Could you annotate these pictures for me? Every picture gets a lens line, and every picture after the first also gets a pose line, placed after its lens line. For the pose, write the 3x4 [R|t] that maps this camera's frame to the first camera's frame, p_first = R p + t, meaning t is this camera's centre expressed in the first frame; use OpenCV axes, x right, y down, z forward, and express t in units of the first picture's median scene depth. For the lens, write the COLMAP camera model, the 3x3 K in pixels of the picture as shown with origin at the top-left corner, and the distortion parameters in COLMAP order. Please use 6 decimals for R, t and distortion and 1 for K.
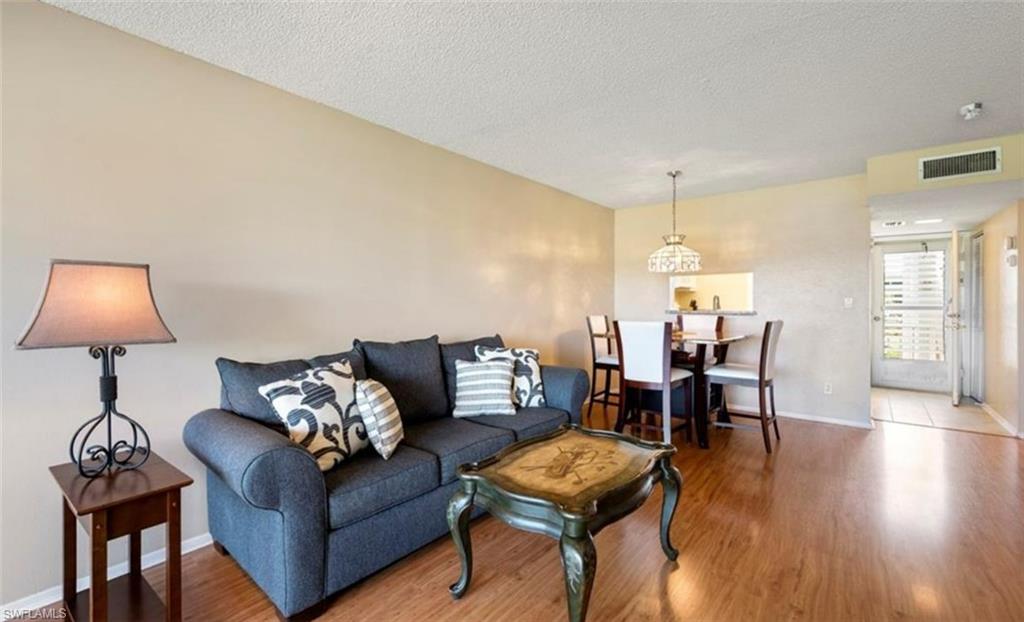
lens RADIAL K [[447.3, 0, 509.2], [0, 447.3, 303.5], [0, 0, 1]] dist [0.001094, 0.000671]
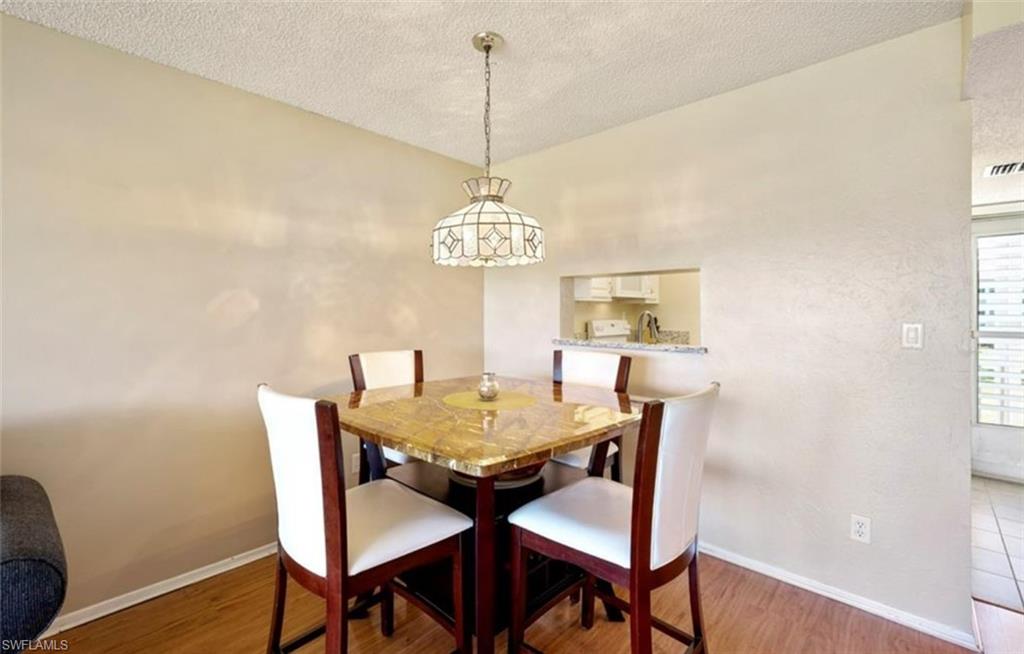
lens RADIAL K [[443.0, 0, 485.8], [0, 443.0, 317.0], [0, 0, 1]] dist [-0.002980, -0.000457]
pose [[0.994113, 0.002811, -0.108308, 0.328483], [-0.002413, 0.999990, 0.003802, -0.013907], [0.108318, -0.003519, 0.994110, 0.443380]]
